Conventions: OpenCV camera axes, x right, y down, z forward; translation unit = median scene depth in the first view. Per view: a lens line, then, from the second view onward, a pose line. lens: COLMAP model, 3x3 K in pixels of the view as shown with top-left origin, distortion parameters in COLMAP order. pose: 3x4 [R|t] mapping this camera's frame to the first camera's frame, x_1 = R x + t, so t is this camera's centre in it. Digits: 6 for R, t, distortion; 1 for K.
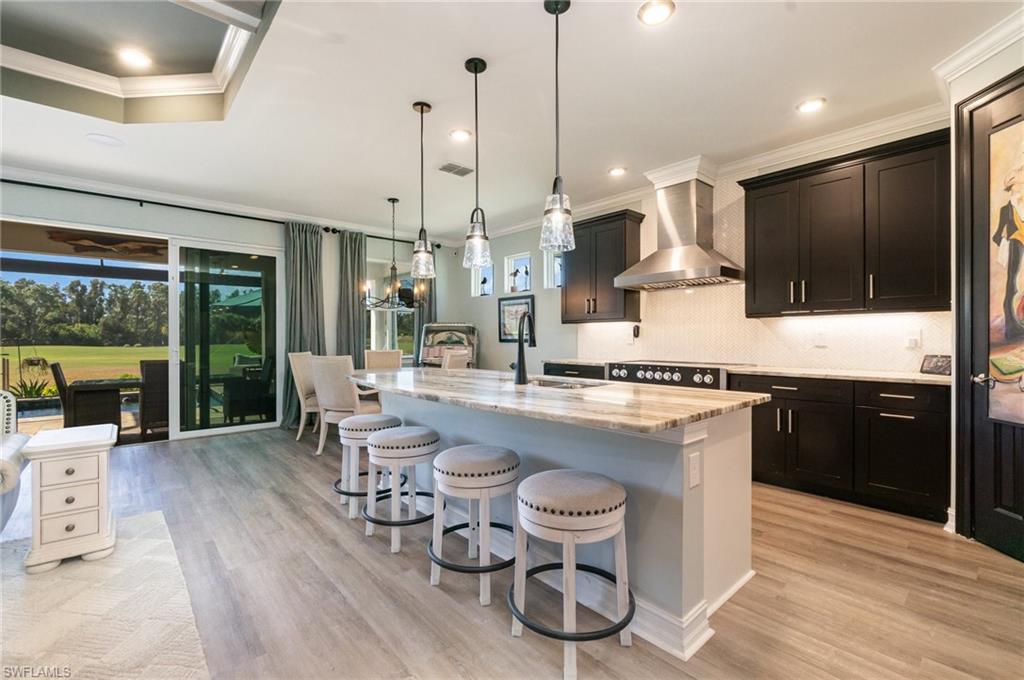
lens RADIAL K [[444.8, 0, 513.0], [0, 444.8, 339.6], [0, 0, 1]] dist [-0.005404, 0.001065]
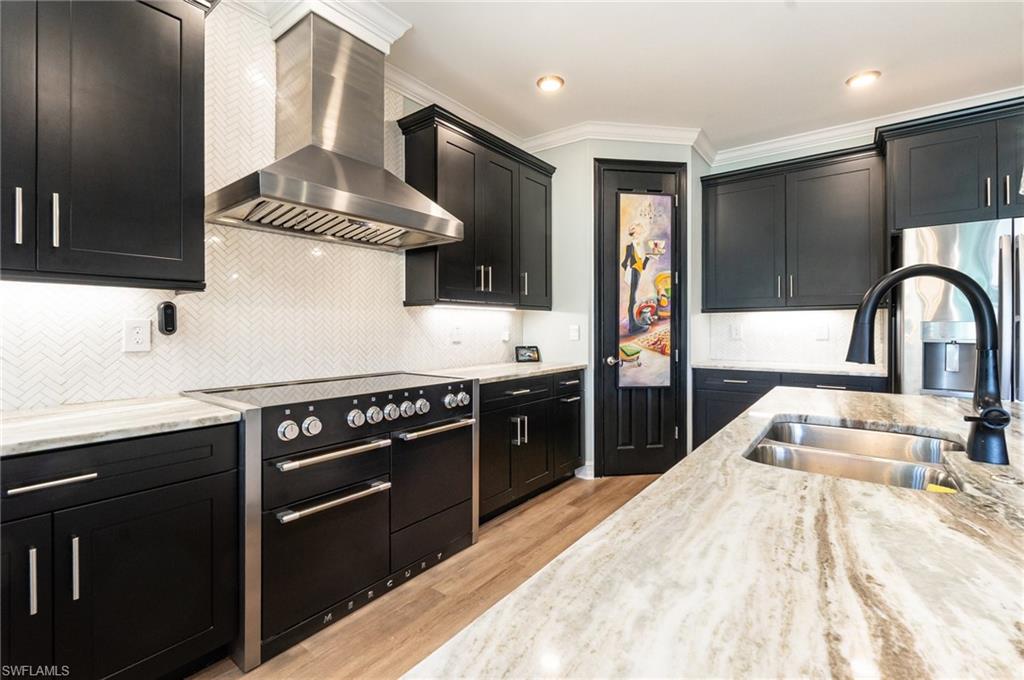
lens RADIAL K [[444.8, 0, 509.4], [0, 444.8, 330.4], [0, 0, 1]] dist [-0.005404, 0.001065]
pose [[-0.188549, -0.001736, 0.982062, -0.164641], [0.005354, 0.999982, 0.002795, -0.008438], [-0.982049, 0.005785, -0.188536, 0.908393]]
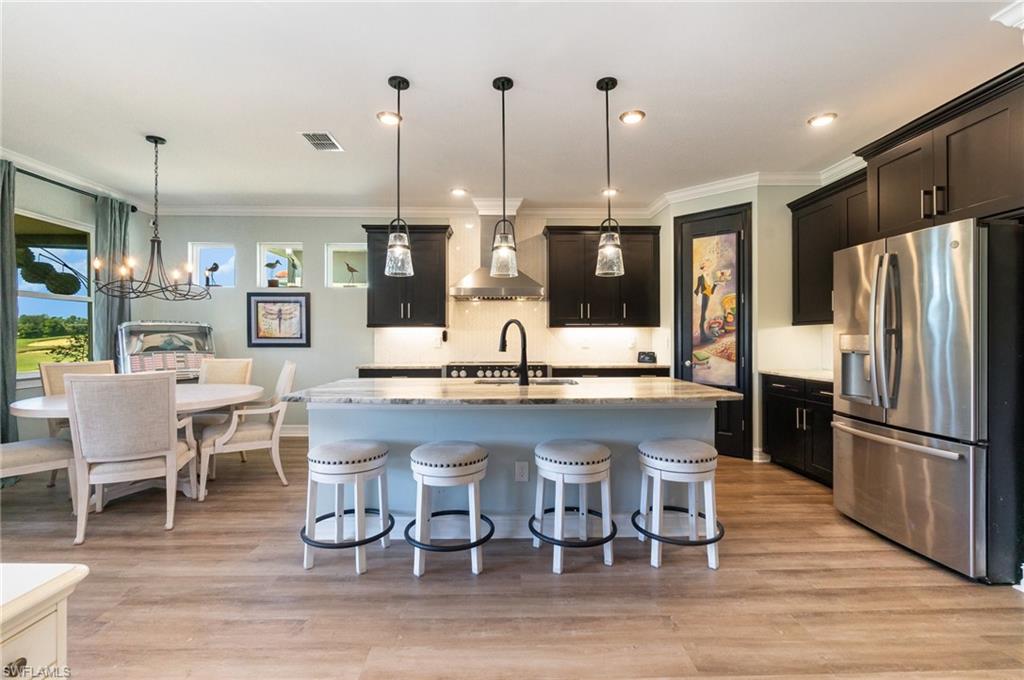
lens RADIAL K [[444.8, 0, 509.4], [0, 444.8, 338.8], [0, 0, 1]] dist [-0.005404, 0.001065]
pose [[0.650740, 0.002504, 0.759296, -0.523356], [0.002803, 0.999980, -0.005700, -0.005905], [-0.759295, 0.005838, 0.650720, 0.187691]]
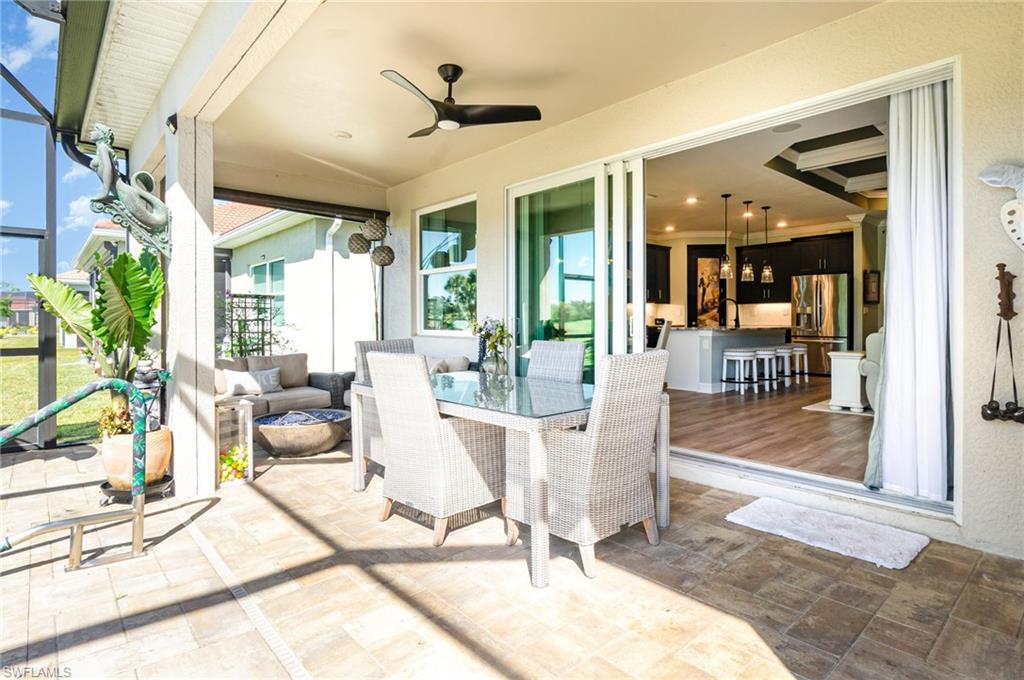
lens RADIAL K [[523.1, 0, 513.4], [0, 523.1, 325.0], [0, 0, 1]] dist [0.002870, 0.000285]
pose [[0.004759, -0.003941, 0.999981, -1.872298], [0.008386, 0.999957, 0.003901, 0.041304], [-0.999954, 0.008367, 0.004792, 1.412730]]
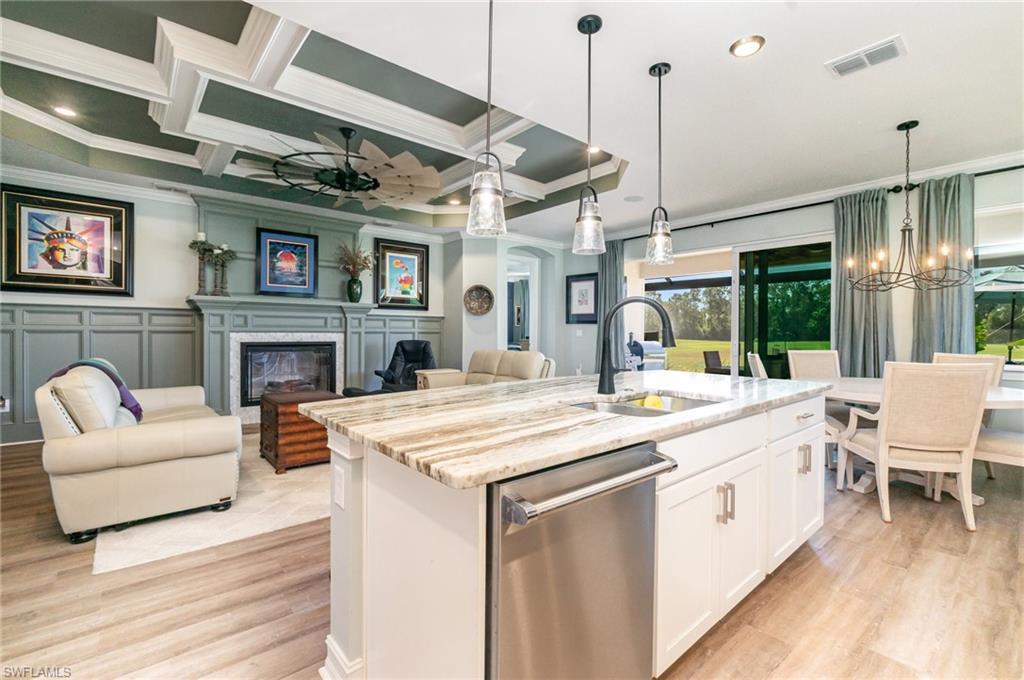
lens RADIAL K [[444.8, 0, 516.9], [0, 444.8, 331.0], [0, 0, 1]] dist [-0.005404, 0.001065]
pose [[-0.023031, 0.000610, -0.999735, 0.477244], [-0.013005, 0.999915, 0.000910, -0.004797], [0.999650, 0.013022, -0.023021, 0.546095]]
